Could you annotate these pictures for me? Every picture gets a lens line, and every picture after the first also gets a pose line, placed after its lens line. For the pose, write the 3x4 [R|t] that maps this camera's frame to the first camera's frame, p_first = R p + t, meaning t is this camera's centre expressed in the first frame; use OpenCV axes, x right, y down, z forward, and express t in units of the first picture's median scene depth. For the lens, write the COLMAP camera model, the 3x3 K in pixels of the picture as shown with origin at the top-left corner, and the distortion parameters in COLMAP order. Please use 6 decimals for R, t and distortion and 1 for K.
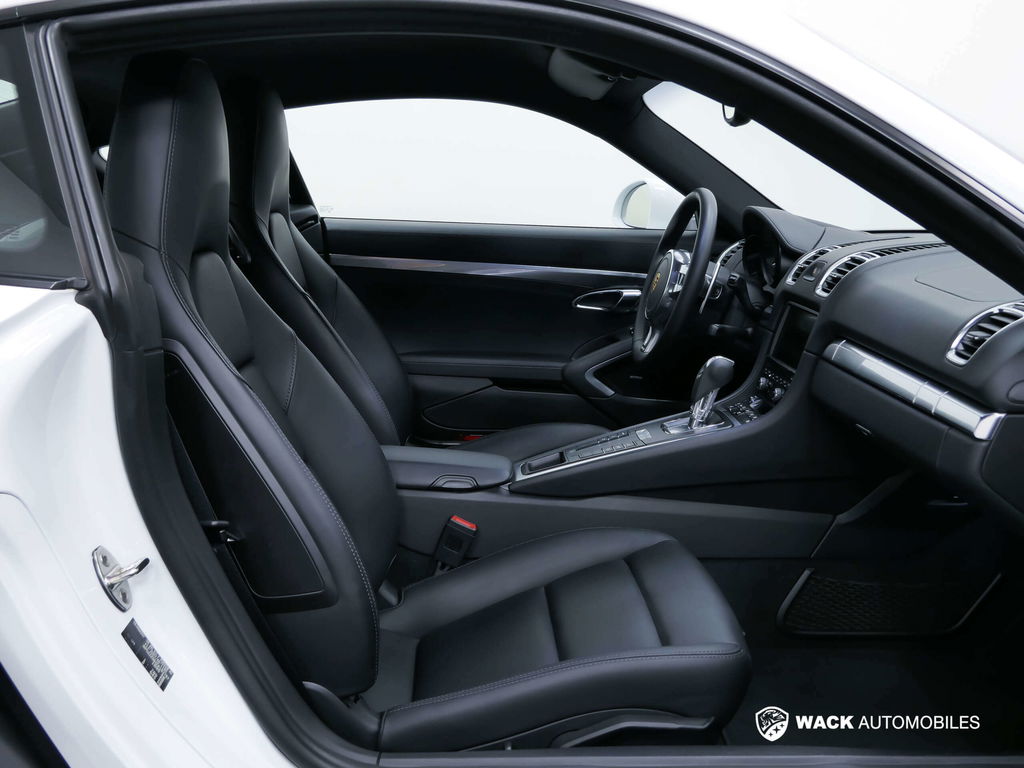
lens RADIAL K [[981.6, 0, 512.0], [0, 981.6, 384.0], [0, 0, 1]] dist [-0.037554, -0.006206]
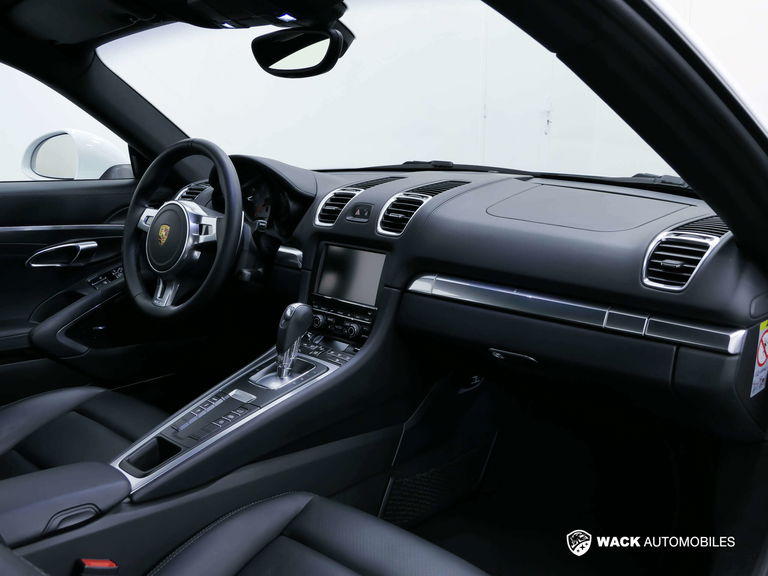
lens RADIAL K [[736.2, 0, 384.0], [0, 736.2, 288.0], [0, 0, 1]] dist [-0.037554, -0.006206]
pose [[0.731286, -0.157069, 0.663740, -0.169764], [0.147944, 0.986484, 0.070443, -0.063303], [-0.665833, 0.046682, 0.744639, 0.275765]]
